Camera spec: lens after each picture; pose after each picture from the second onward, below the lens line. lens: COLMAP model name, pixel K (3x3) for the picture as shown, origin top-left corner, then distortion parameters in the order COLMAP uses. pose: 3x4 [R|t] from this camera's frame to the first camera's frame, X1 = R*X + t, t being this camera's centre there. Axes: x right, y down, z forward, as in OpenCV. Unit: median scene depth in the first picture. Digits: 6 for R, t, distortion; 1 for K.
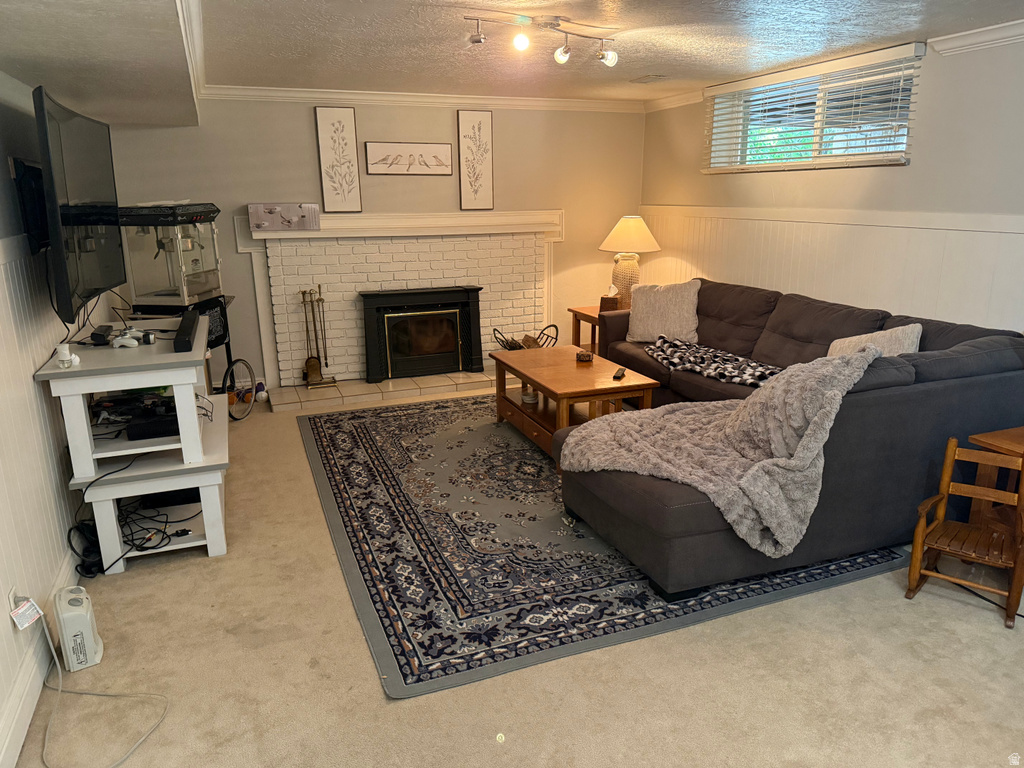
lens RADIAL K [[721.2, 0, 515.9], [0, 721.2, 386.3], [0, 0, 1]] dist [0.006698, -0.006225]
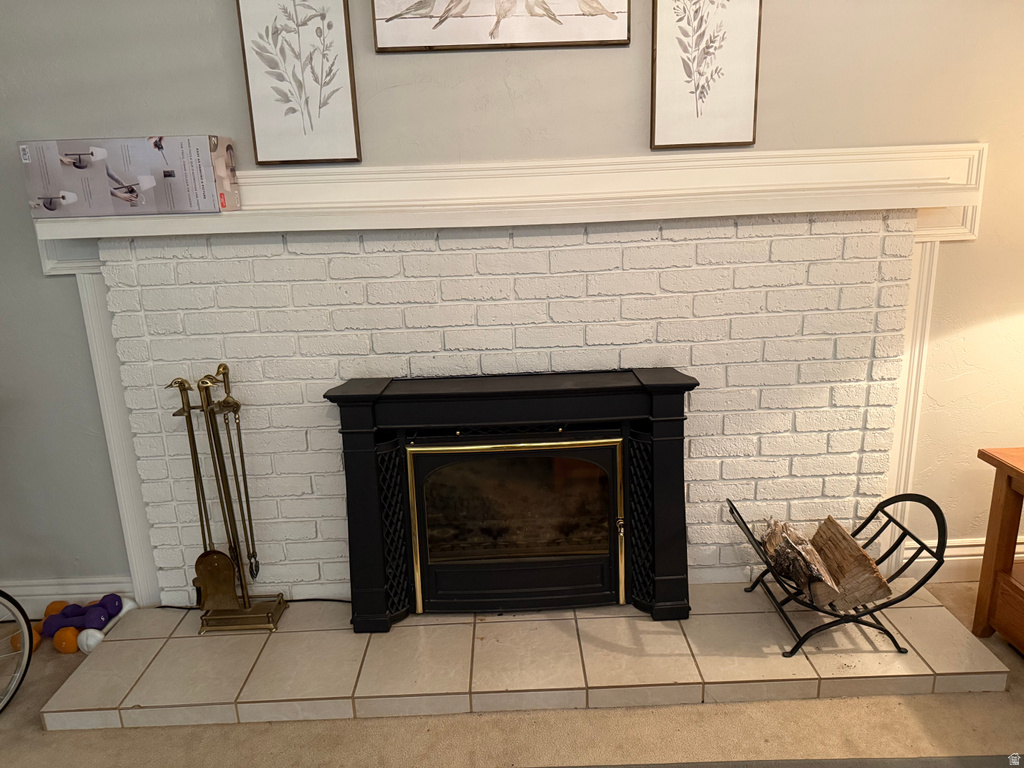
lens RADIAL K [[721.2, 0, 505.6], [0, 721.2, 389.0], [0, 0, 1]] dist [0.006698, -0.006225]
pose [[0.923668, 0.073309, -0.376115, -0.003570], [-0.068994, 0.997305, 0.024951, -0.138187], [0.376930, 0.002903, 0.926237, 0.673963]]
